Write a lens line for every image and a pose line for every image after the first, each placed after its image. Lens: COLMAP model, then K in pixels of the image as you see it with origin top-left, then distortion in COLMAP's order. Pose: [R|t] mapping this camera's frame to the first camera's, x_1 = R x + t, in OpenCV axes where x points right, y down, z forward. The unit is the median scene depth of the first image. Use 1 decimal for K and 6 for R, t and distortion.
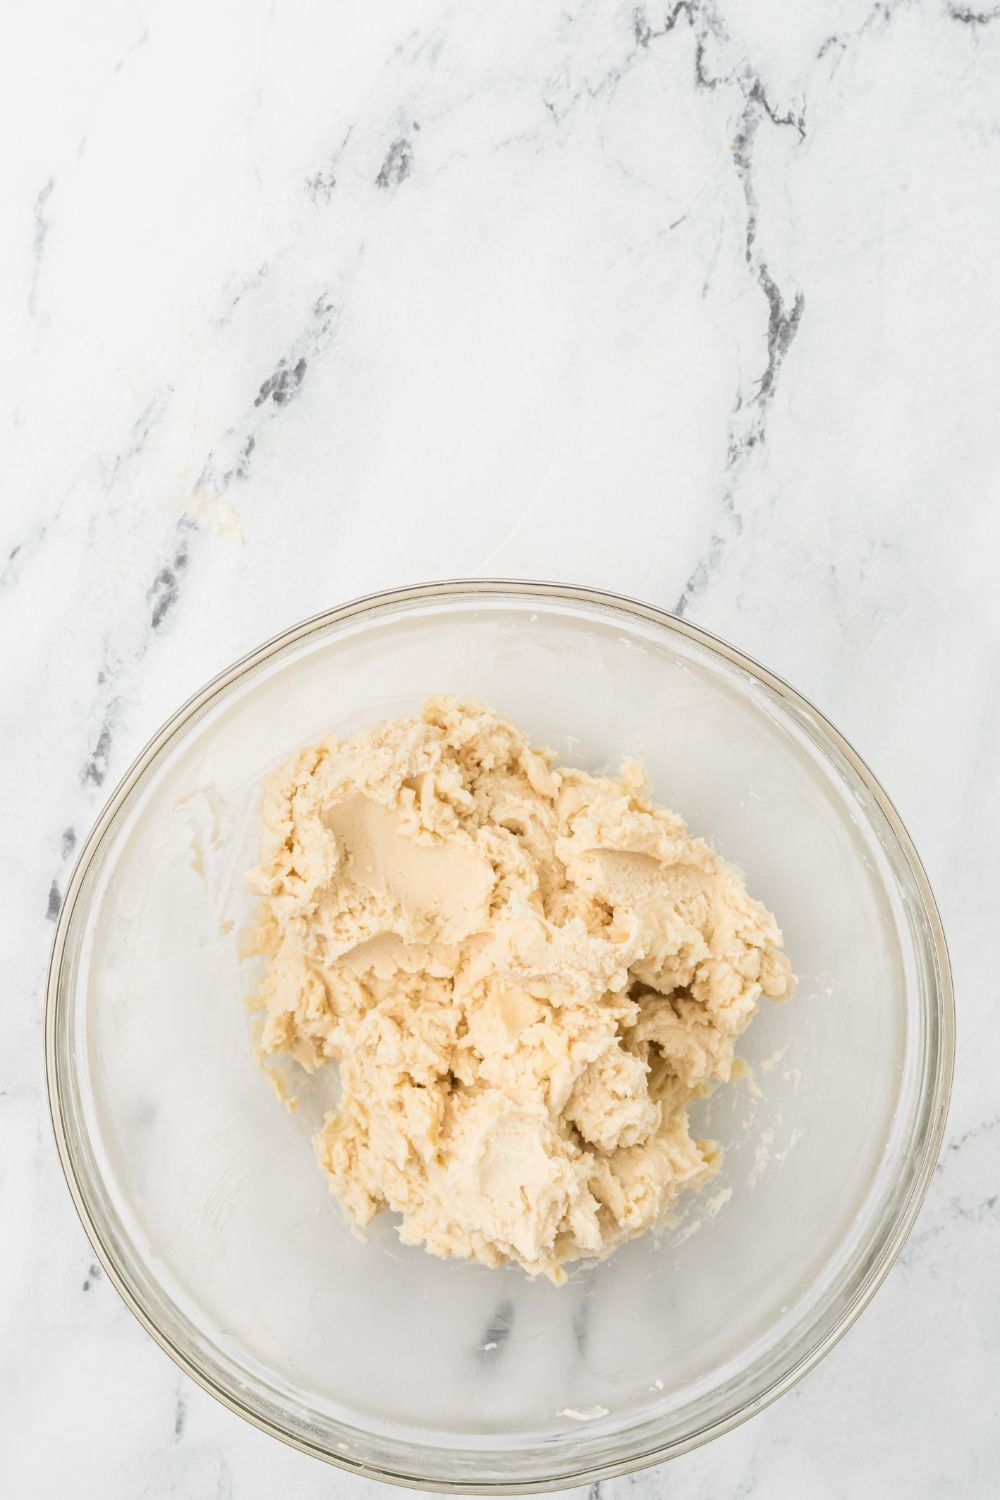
lens RADIAL K [[8026.6, 0, 502.6], [0, 8026.6, 634.0], [0, 0, 1]] dist [-0.055277, 0.232025]
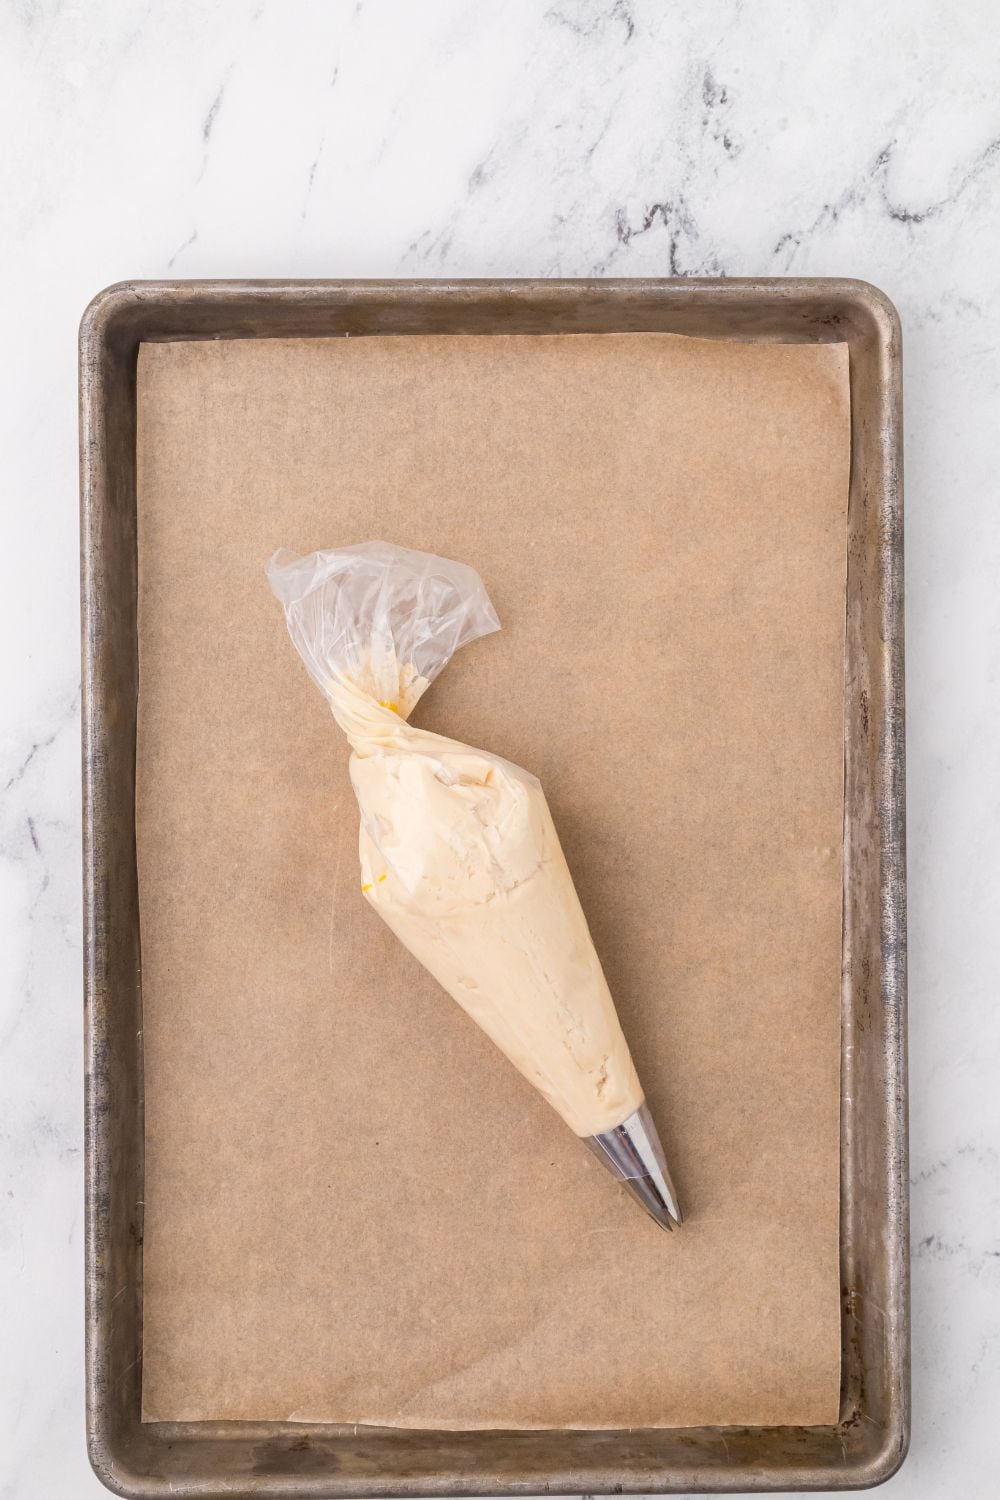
lens RADIAL K [[7679.8, 0, 500.7], [0, 7679.8, 748.2], [0, 0, 1]] dist [-0.167355, -7.562577]
pose [[0.999991, -0.003727, -0.002179, 0.001851], [0.003729, 0.999992, 0.001112, -0.001696], [0.002175, -0.001120, 0.999997, -0.106740]]
